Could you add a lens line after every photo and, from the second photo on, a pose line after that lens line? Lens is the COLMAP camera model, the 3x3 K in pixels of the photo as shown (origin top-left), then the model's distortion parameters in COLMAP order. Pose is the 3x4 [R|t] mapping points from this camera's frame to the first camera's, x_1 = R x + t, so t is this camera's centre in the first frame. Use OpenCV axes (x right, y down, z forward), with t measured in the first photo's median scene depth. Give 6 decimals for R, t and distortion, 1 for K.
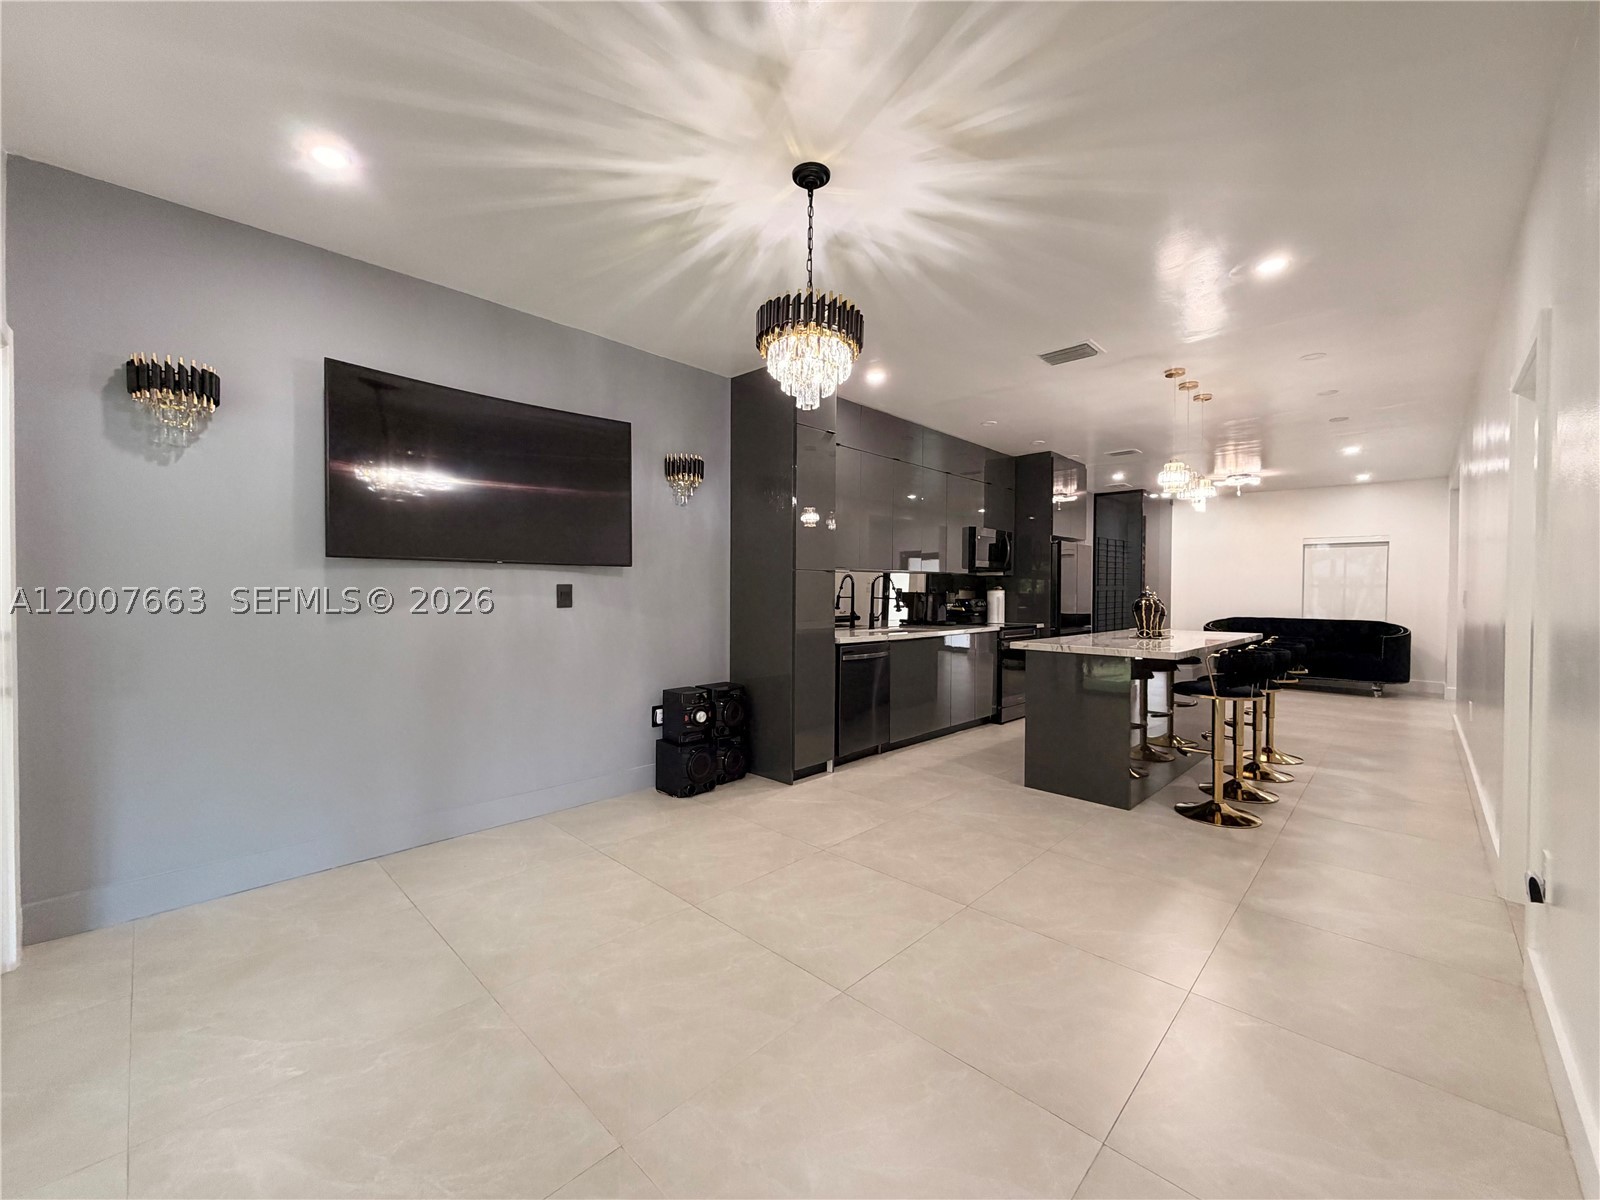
lens RADIAL K [[640.8, 0, 796.7], [0, 640.8, 598.9], [0, 0, 1]] dist [0.002002, -0.000101]
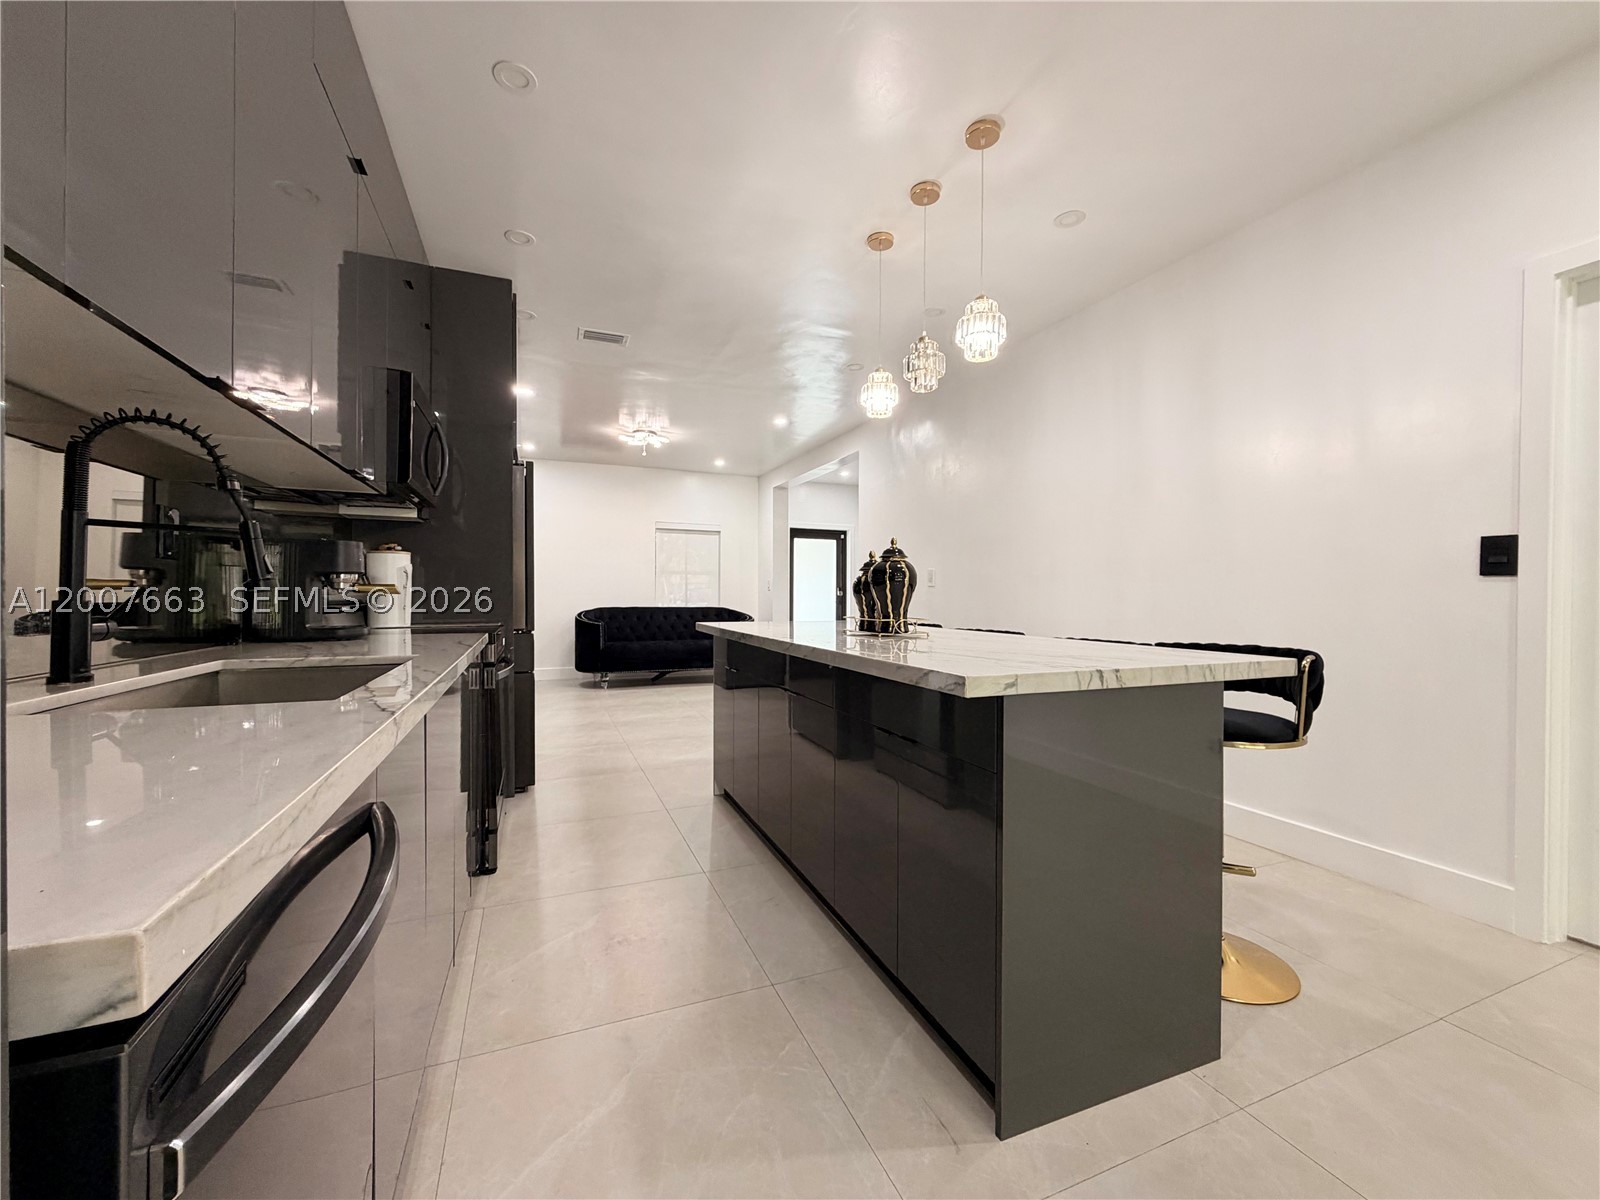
lens RADIAL K [[640.8, 0, 796.7], [0, 640.8, 598.9], [0, 0, 1]] dist [0.002002, -0.000101]
pose [[0.398804, -0.008323, 0.916999, 0.018406], [0.006504, 0.999959, 0.006247, 0.015063], [-0.917013, 0.003472, 0.398841, 0.473338]]
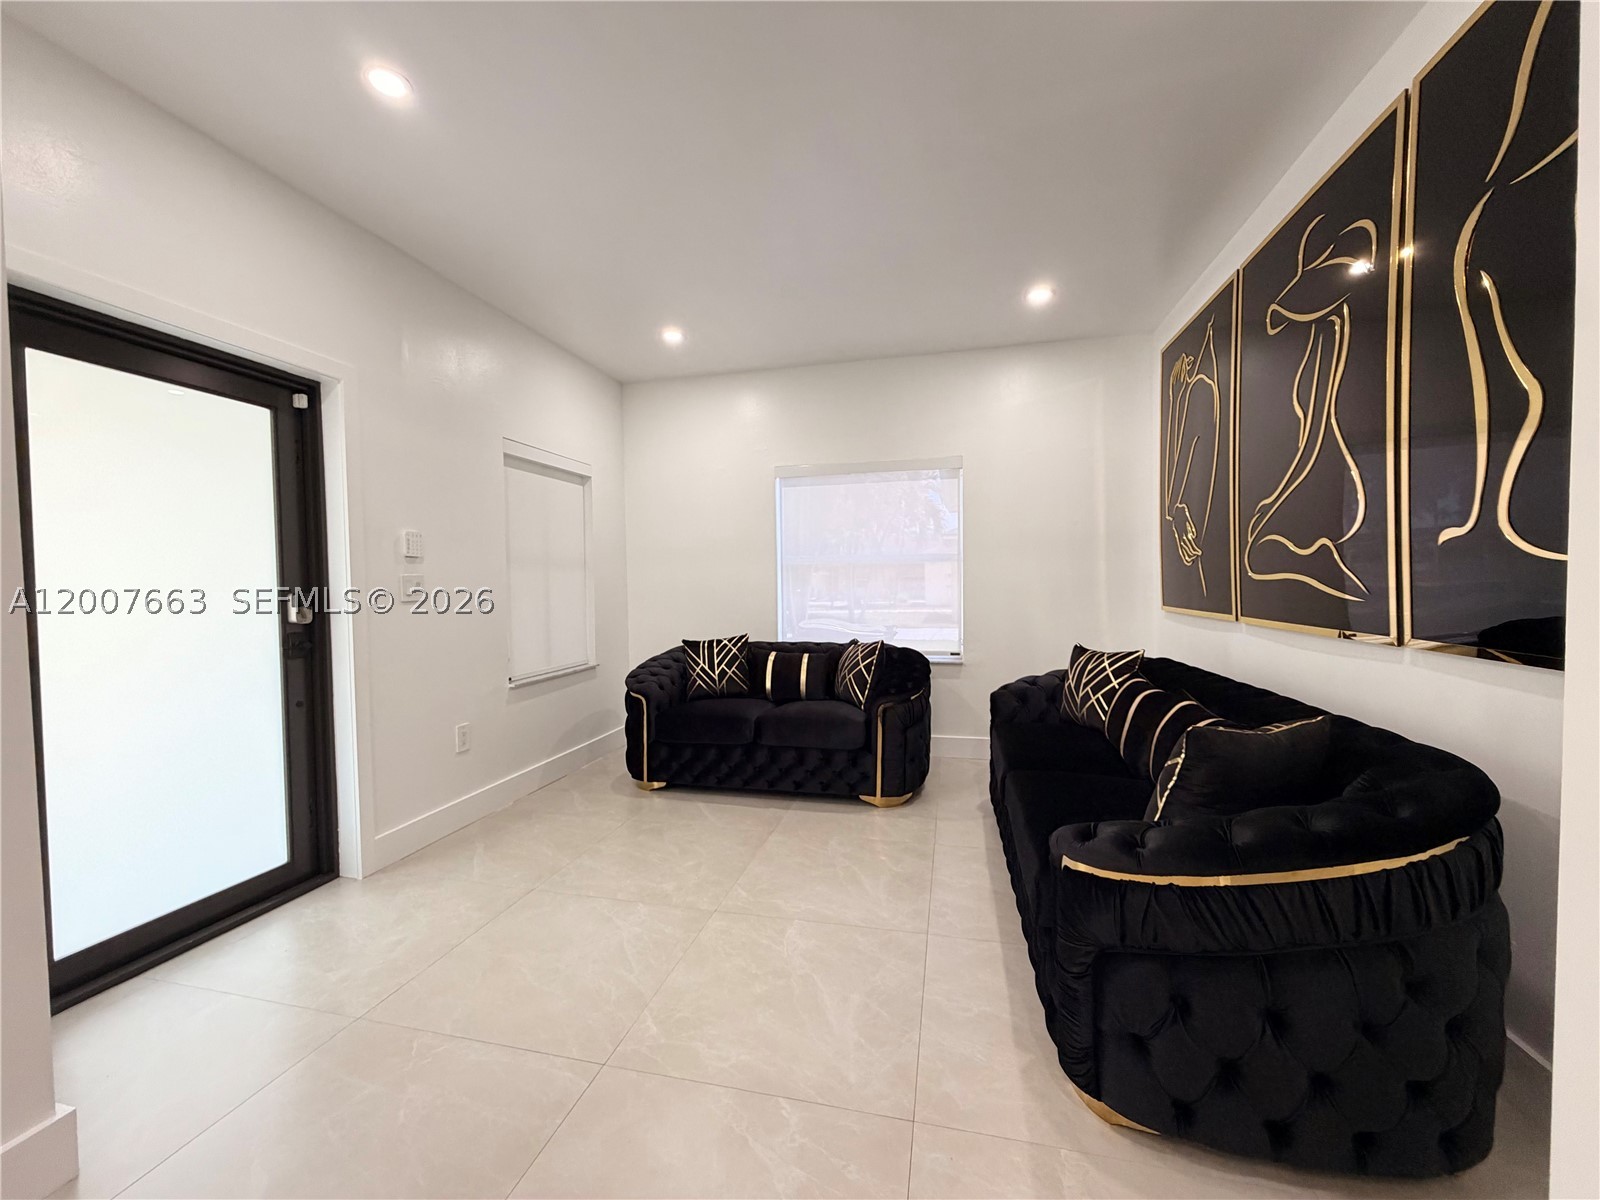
lens RADIAL K [[639.3, 0, 800.0], [0, 639.3, 600.0], [0, 0, 1]] dist [-0.005071, 0.000163]
pose [[-0.506819, -0.024001, 0.861719, 0.717470], [0.019330, 0.999045, 0.039195, -0.001601], [-0.861836, 0.036522, -0.505871, 0.805868]]
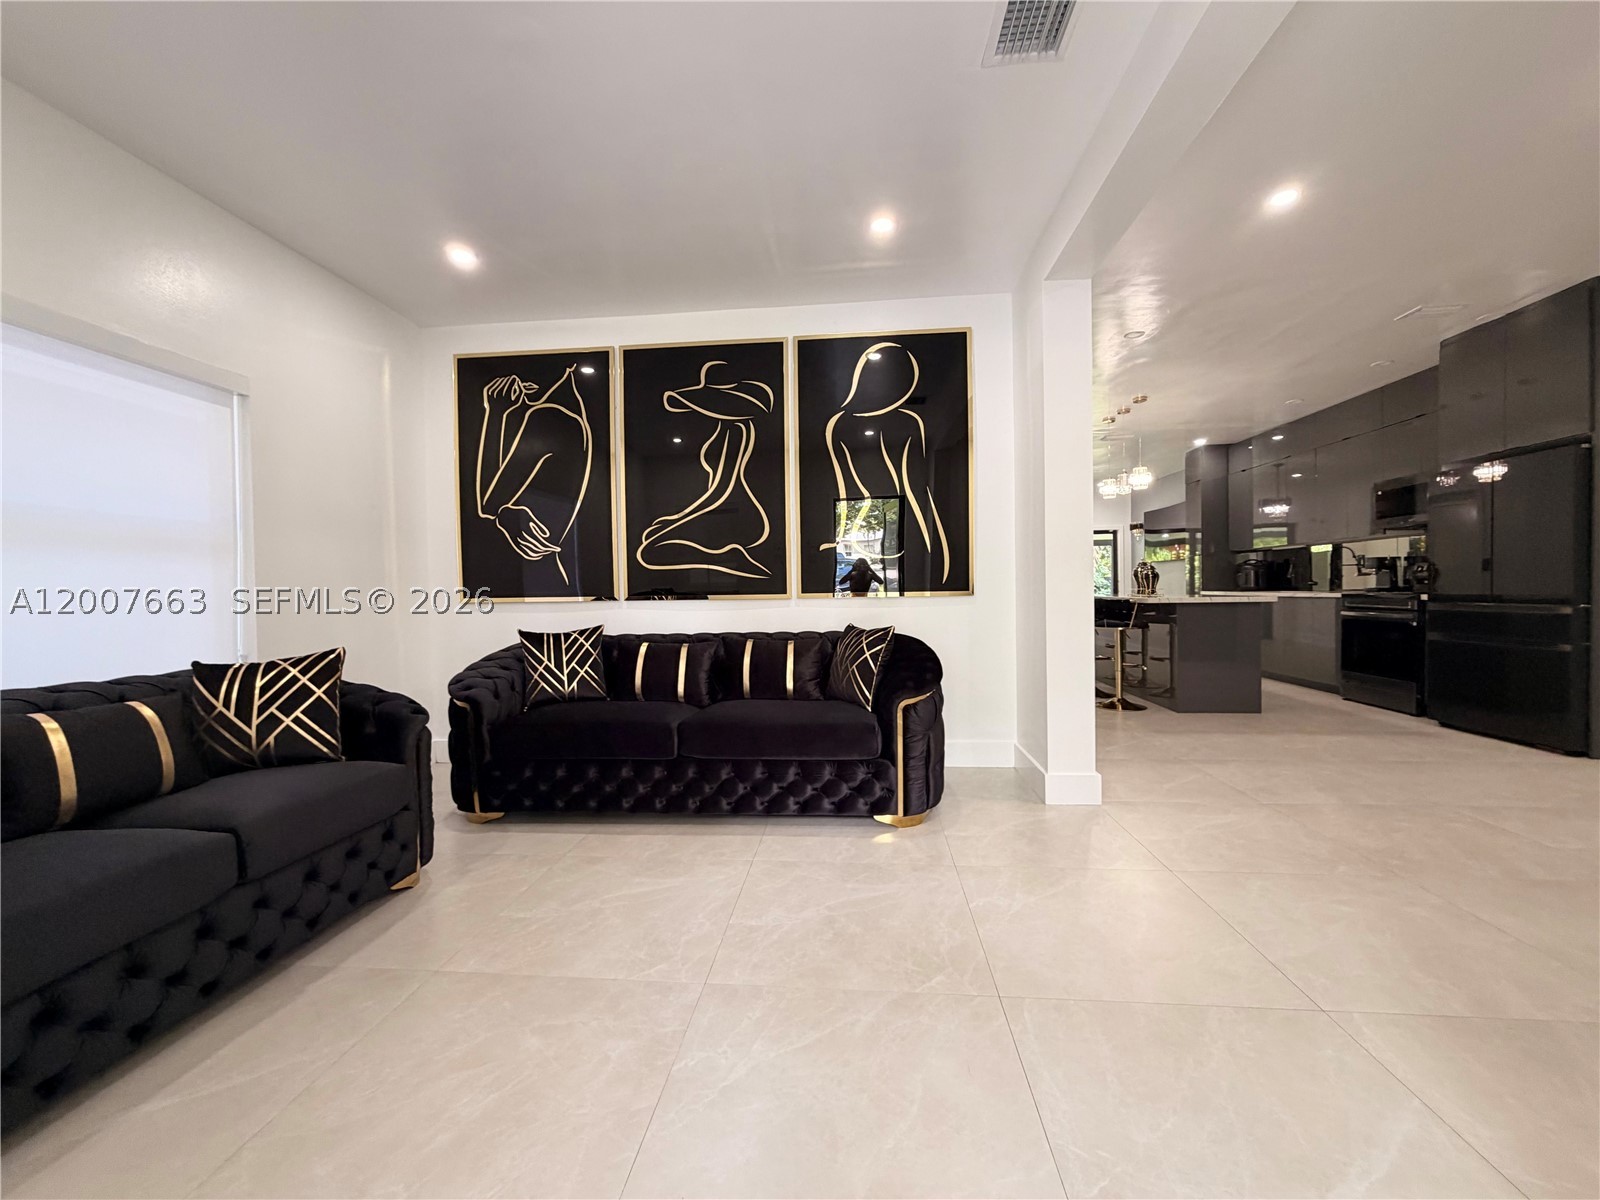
lens RADIAL K [[642.9, 0, 800.0], [0, 642.9, 600.0], [0, 0, 1]] dist [0.001504, 0.000024]
pose [[-0.772359, 0.008931, -0.635123, 1.078265], [-0.002871, 0.999842, 0.017551, 0.018583], [0.635179, 0.015379, -0.772212, 0.876695]]
